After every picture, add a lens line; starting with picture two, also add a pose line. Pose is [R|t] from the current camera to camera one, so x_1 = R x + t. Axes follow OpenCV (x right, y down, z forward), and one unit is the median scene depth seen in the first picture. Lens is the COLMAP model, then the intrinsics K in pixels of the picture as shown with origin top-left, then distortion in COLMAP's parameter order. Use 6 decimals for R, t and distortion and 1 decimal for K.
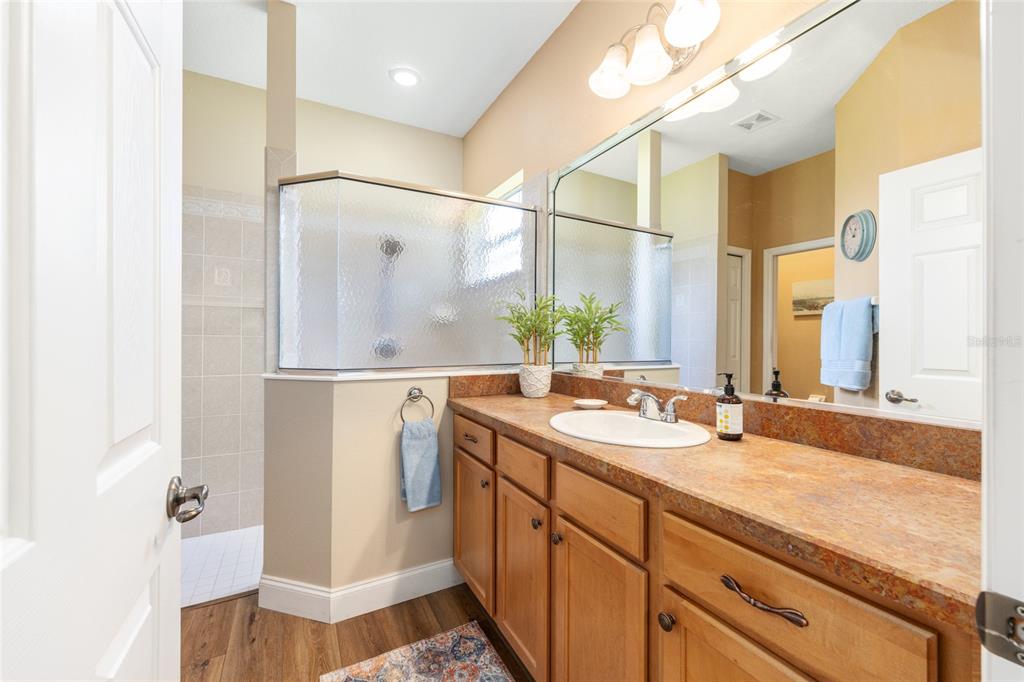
lens RADIAL K [[410.9, 0, 514.5], [0, 410.9, 337.2], [0, 0, 1]] dist [-0.001865, -0.000150]
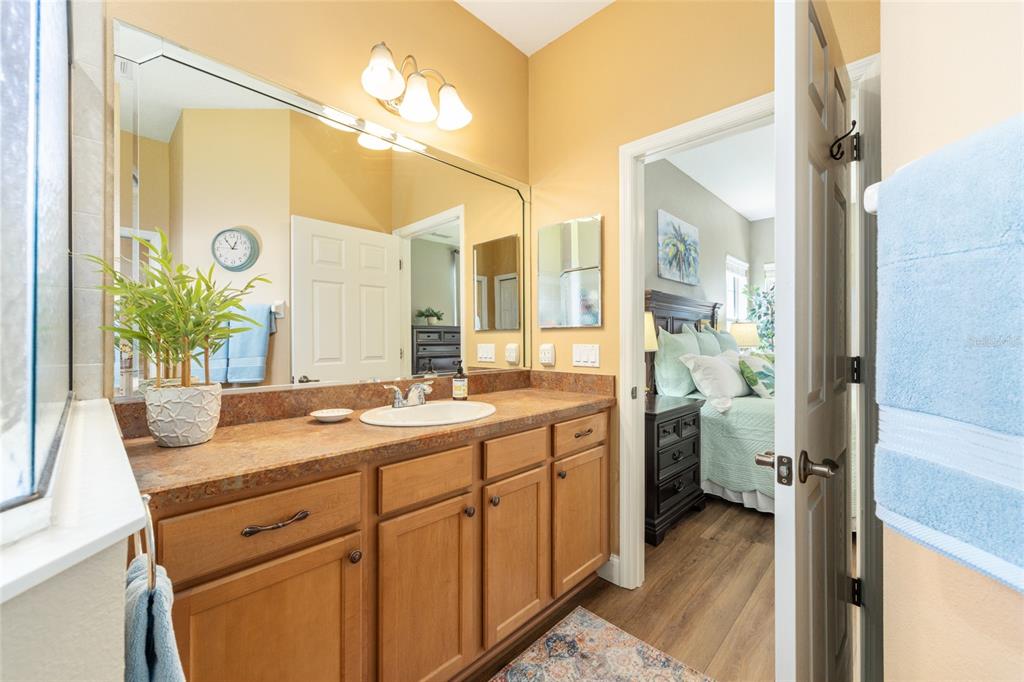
lens RADIAL K [[410.9, 0, 514.5], [0, 410.9, 337.2], [0, 0, 1]] dist [-0.001865, -0.000150]
pose [[-0.296770, 0.000428, 0.954949, -1.034304], [0.002715, 0.999996, 0.000396, -0.001294], [-0.954945, 0.002710, -0.296771, 1.244055]]
